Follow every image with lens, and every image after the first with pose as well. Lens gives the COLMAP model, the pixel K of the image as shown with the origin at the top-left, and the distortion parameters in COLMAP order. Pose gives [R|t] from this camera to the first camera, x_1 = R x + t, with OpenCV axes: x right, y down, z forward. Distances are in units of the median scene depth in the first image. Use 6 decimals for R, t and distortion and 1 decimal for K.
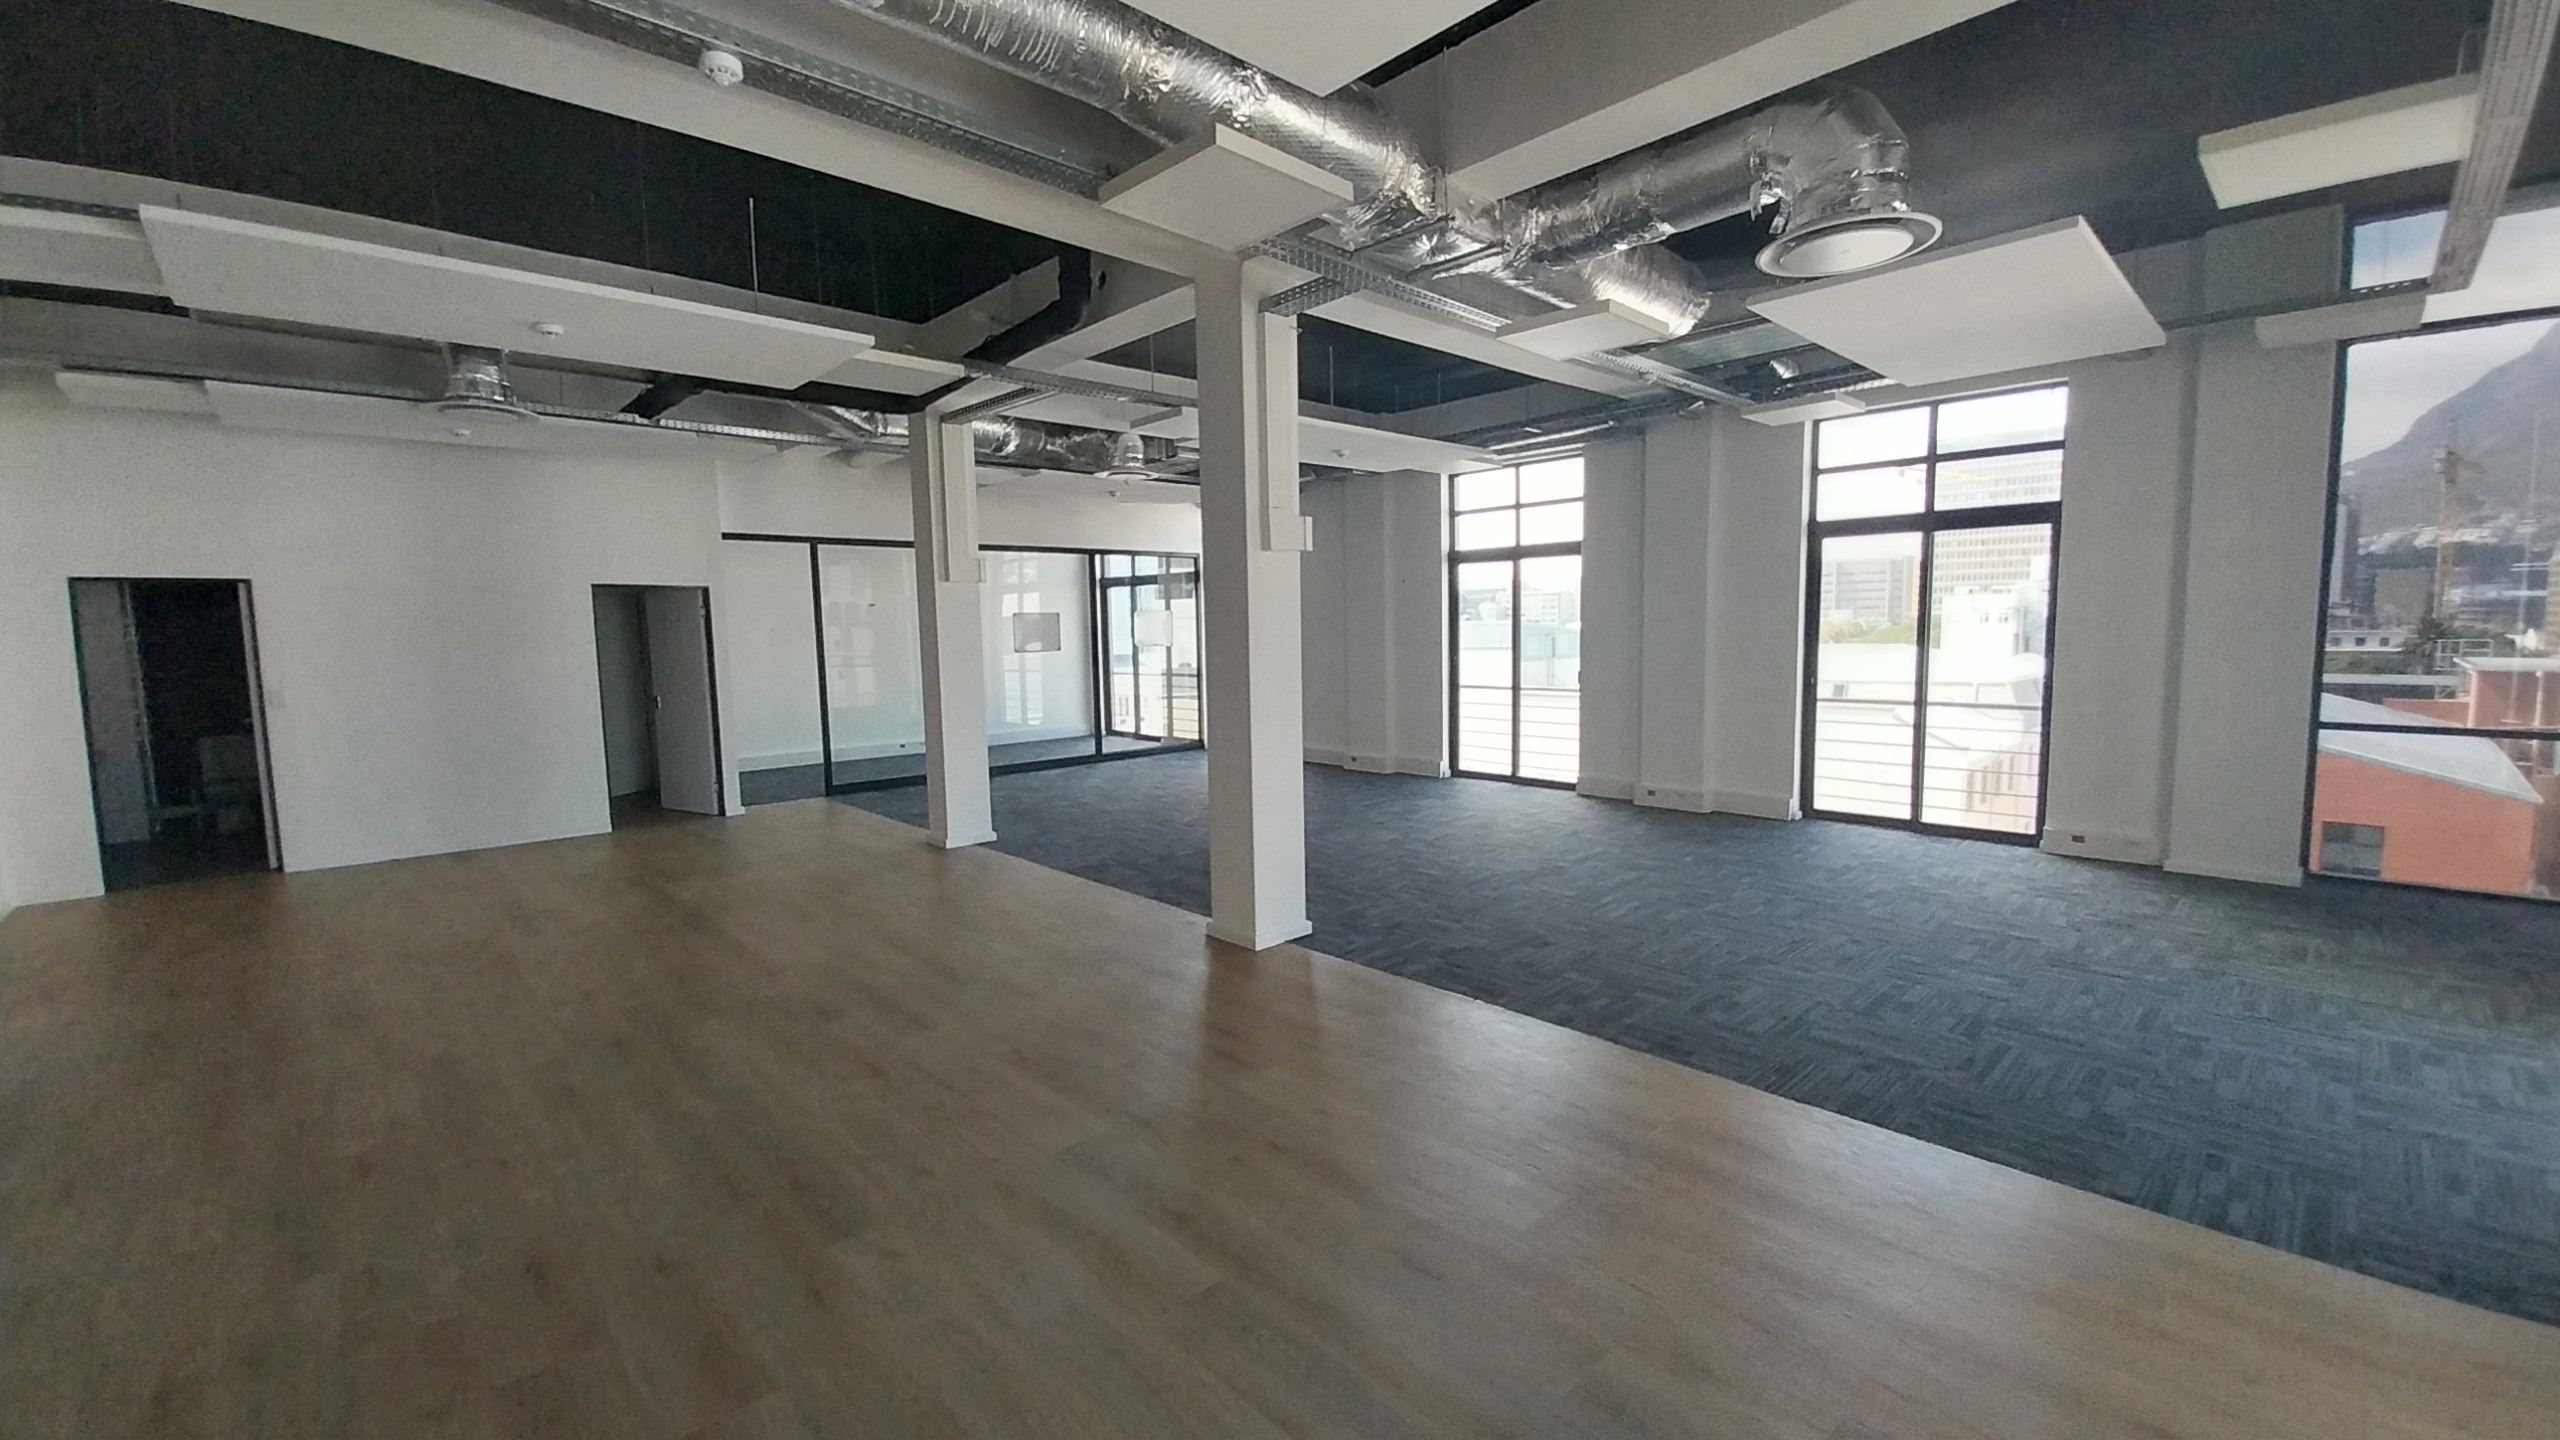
lens RADIAL K [[1008.9, 0, 1288.0], [0, 1008.9, 719.6], [0, 0, 1]] dist [0.017770, -0.011488]
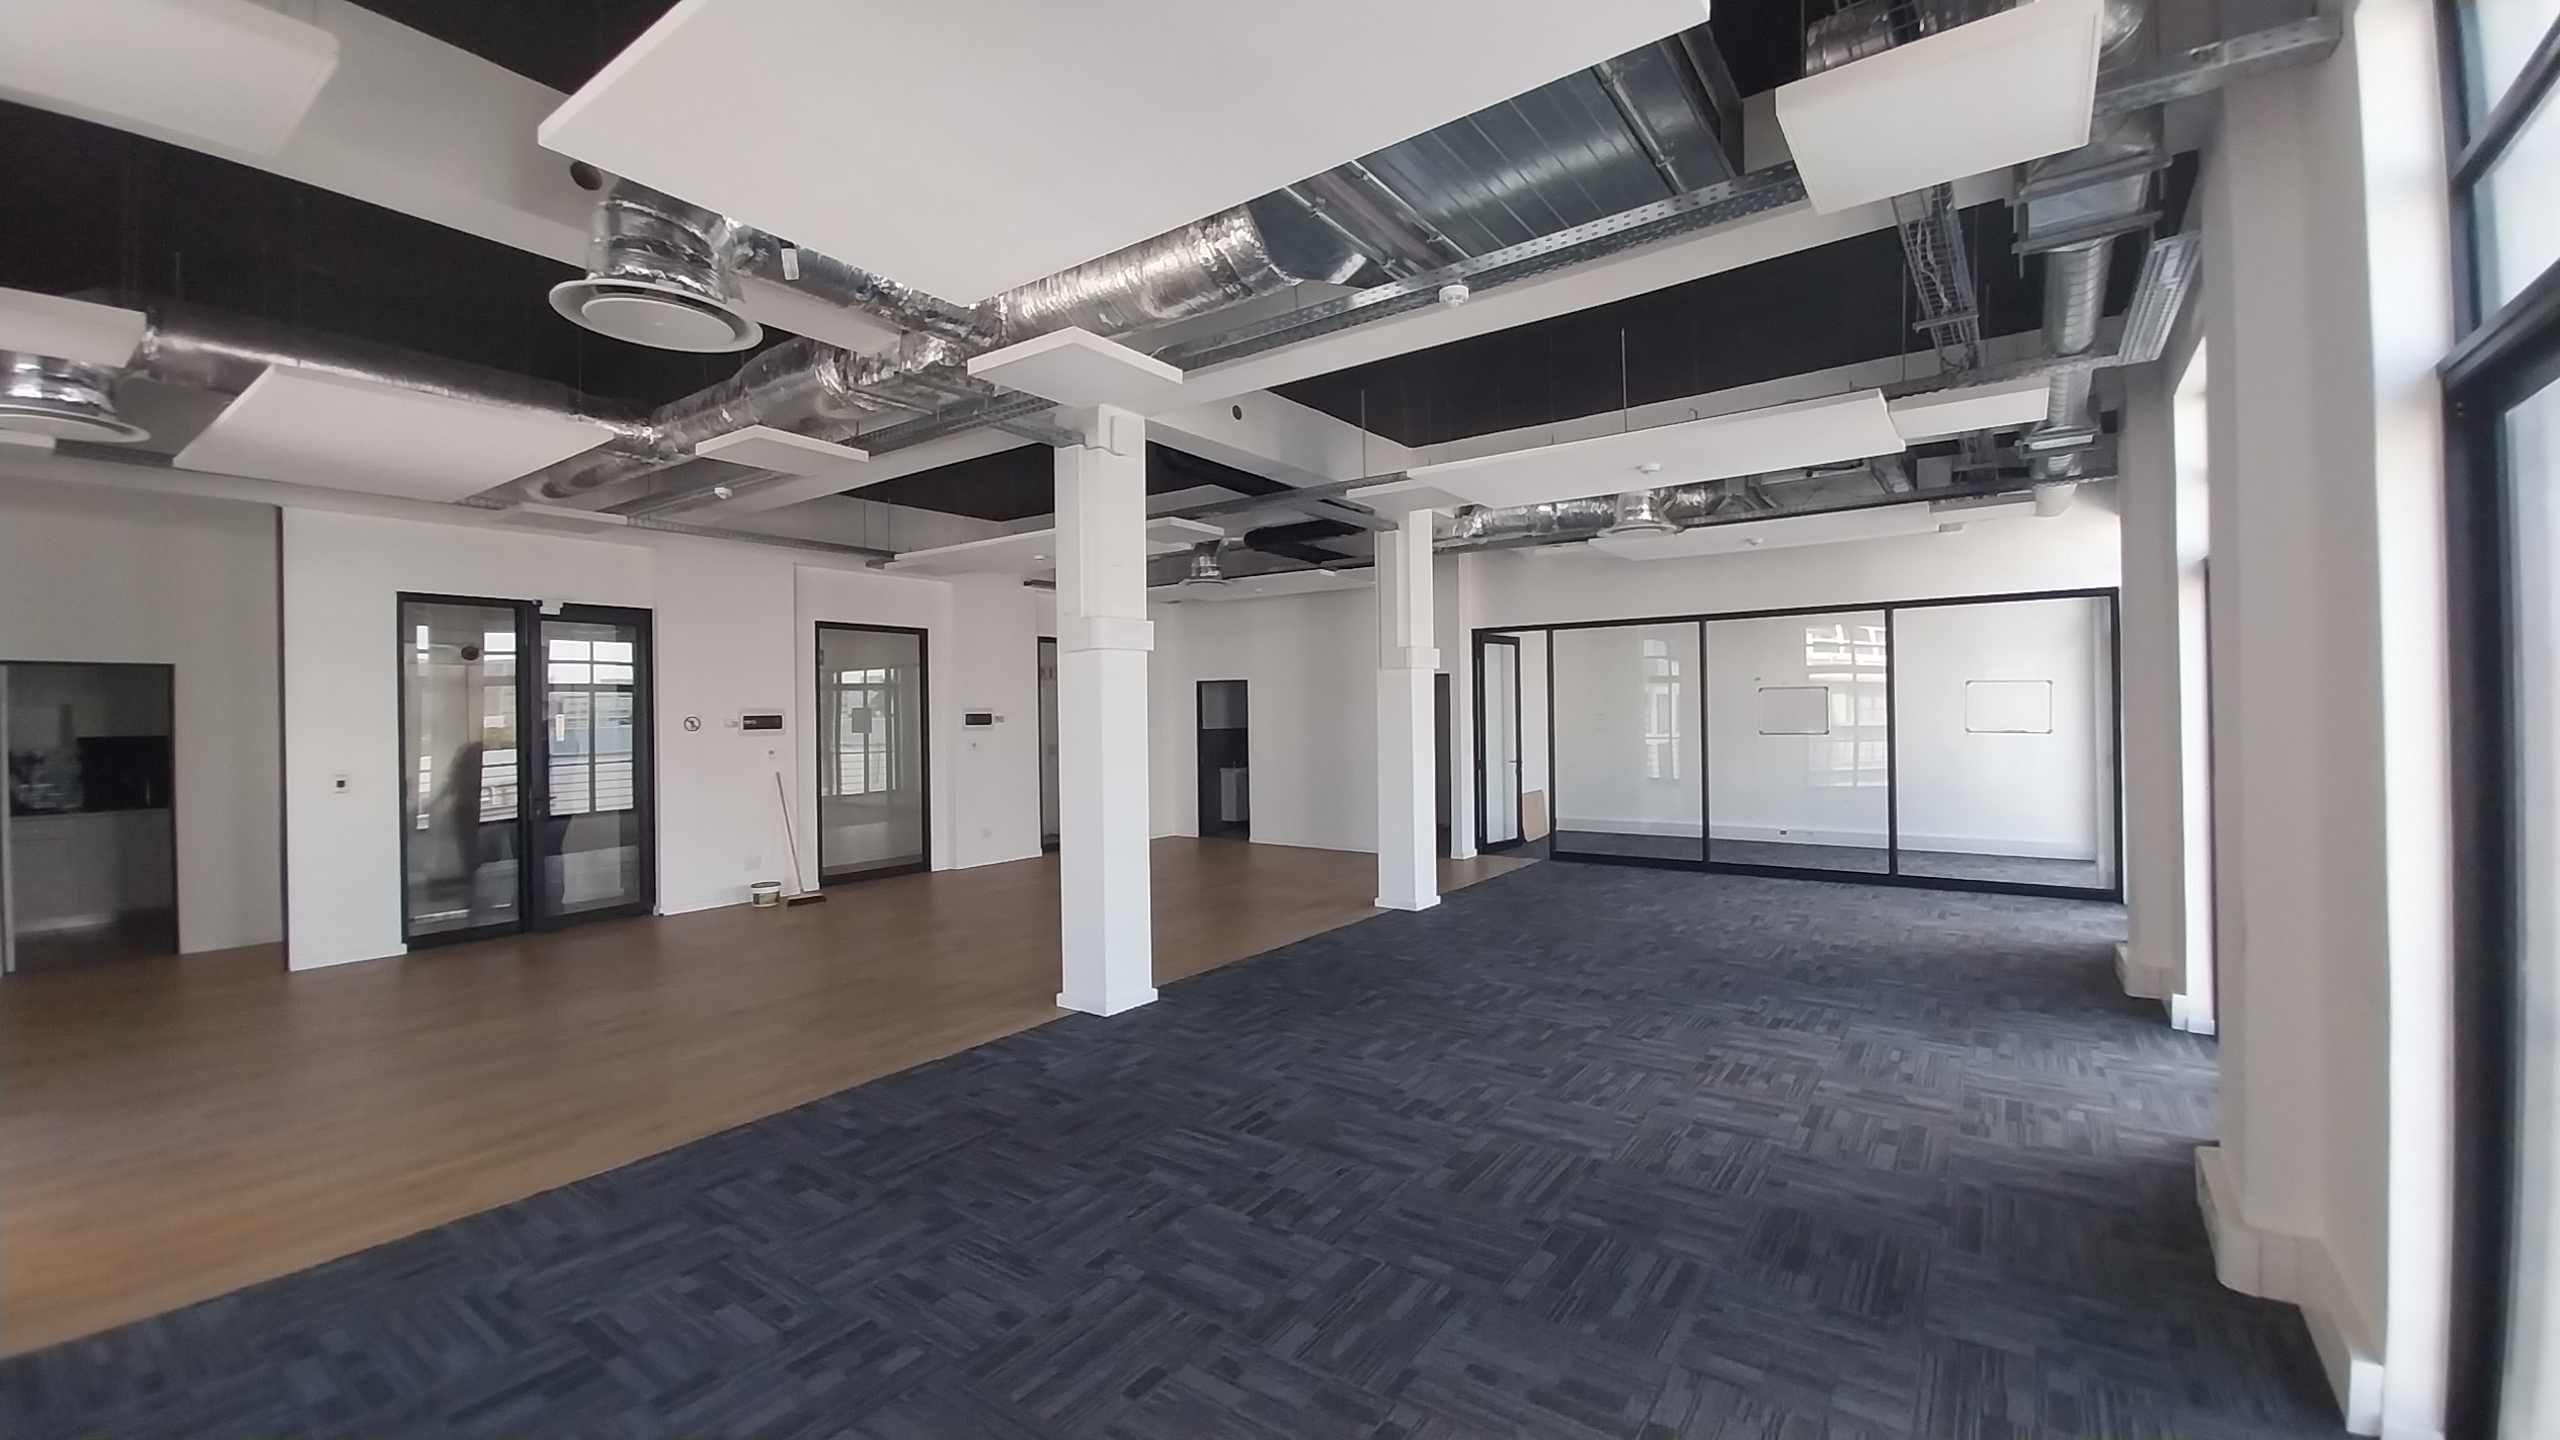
lens RADIAL K [[1008.9, 0, 1297.2], [0, 1008.9, 709.0], [0, 0, 1]] dist [0.017770, -0.011488]
pose [[0.189155, 0.010801, -0.981888, 0.775339], [-0.081978, 0.996622, -0.004830, -0.081038], [0.978519, 0.081407, 0.189402, 0.706682]]
